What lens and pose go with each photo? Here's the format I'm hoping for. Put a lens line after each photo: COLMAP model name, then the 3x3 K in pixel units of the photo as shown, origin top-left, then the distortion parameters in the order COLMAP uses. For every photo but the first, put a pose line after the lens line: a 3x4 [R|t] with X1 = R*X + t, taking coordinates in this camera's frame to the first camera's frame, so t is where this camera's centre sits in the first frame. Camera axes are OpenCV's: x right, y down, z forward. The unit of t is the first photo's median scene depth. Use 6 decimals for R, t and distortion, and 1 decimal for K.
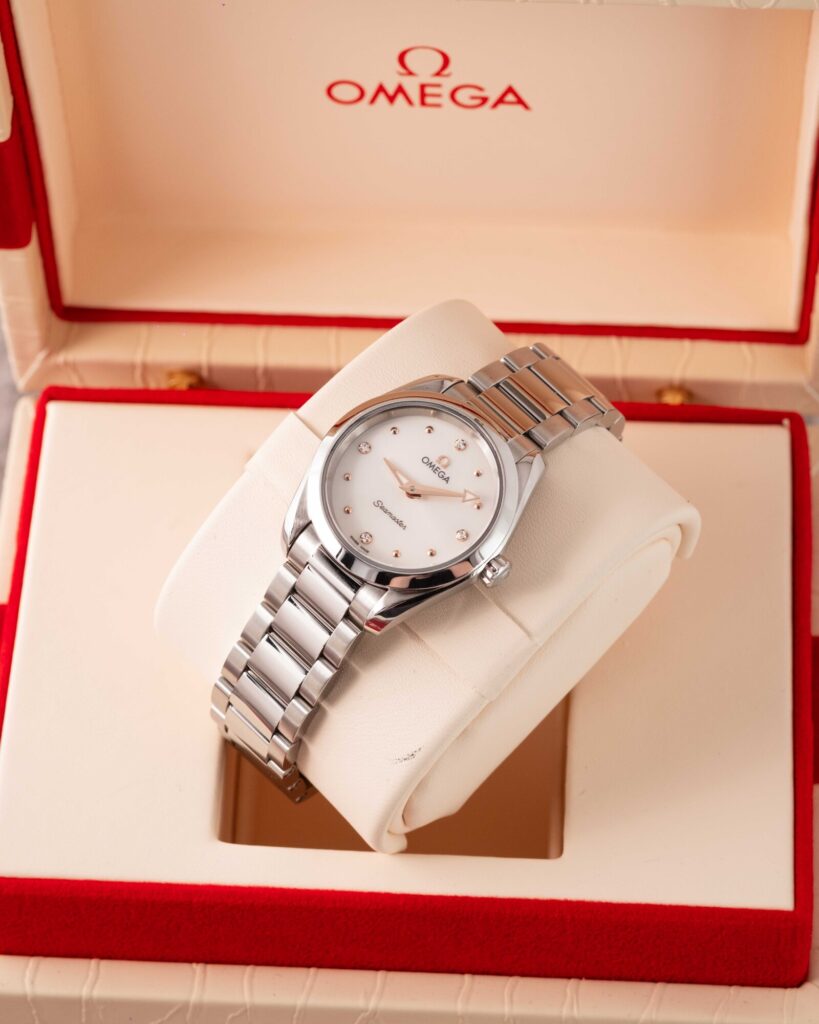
lens RADIAL K [[4079.6, 0, 407.9], [0, 4079.6, 495.1], [0, 0, 1]] dist [0.340908, -3.303595]
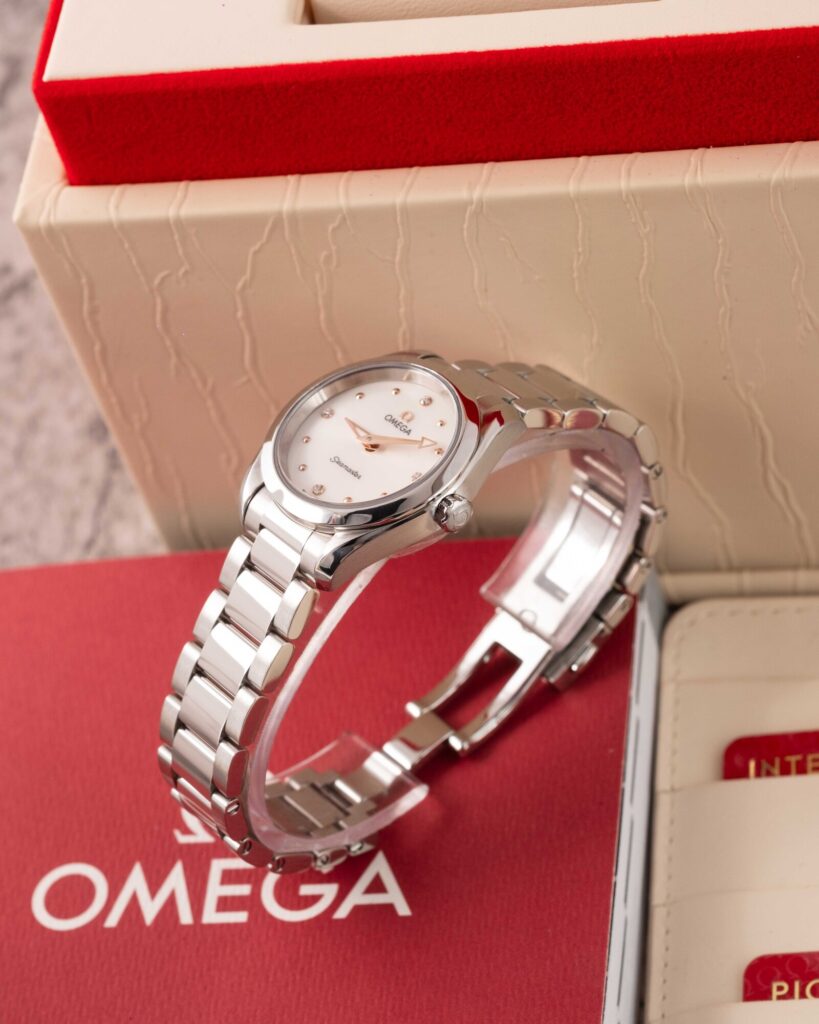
lens RADIAL K [[4079.6, 0, 407.9], [0, 4079.6, 495.1], [0, 0, 1]] dist [0.340908, -3.303595]
pose [[0.974711, -0.072483, -0.211388, 0.159861], [0.061298, 0.996374, -0.059004, 0.240024], [0.214899, 0.044554, 0.975620, 0.125214]]
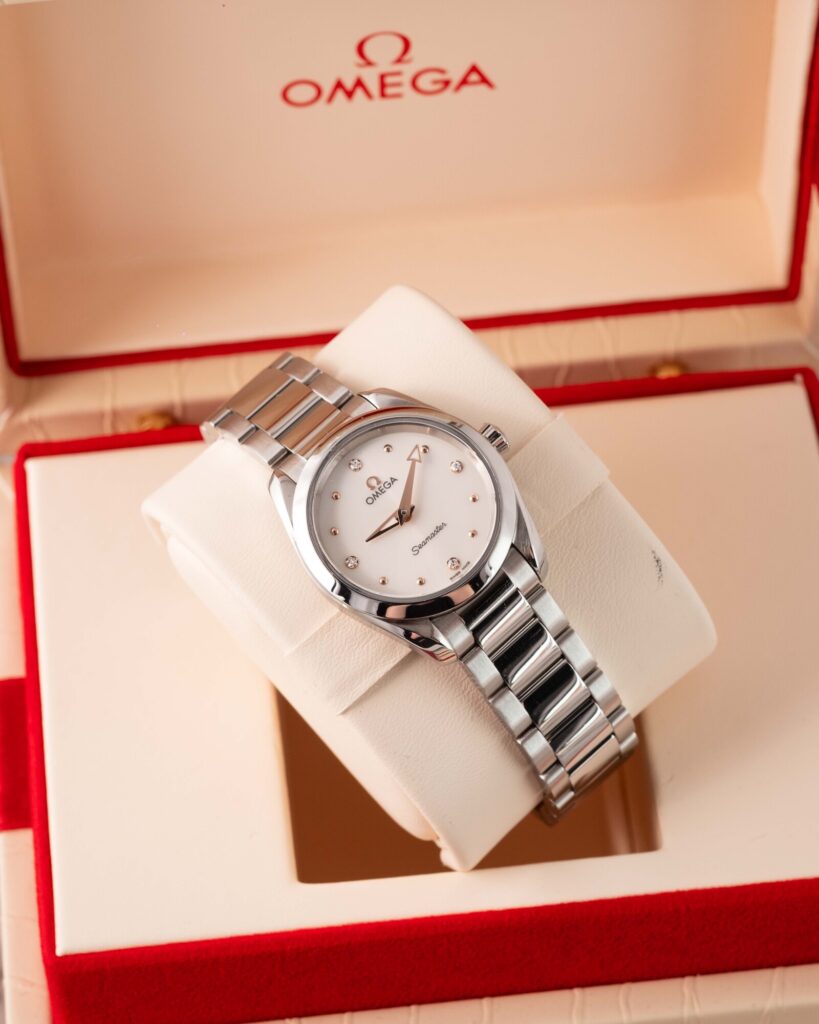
lens RADIAL K [[4079.6, 0, 407.9], [0, 4079.6, 495.1], [0, 0, 1]] dist [0.340908, -3.303595]
pose [[0.986465, -0.132429, 0.096693, -0.099761], [0.136182, 0.990125, -0.033282, 0.030482], [-0.091331, 0.045999, 0.994758, 0.057949]]
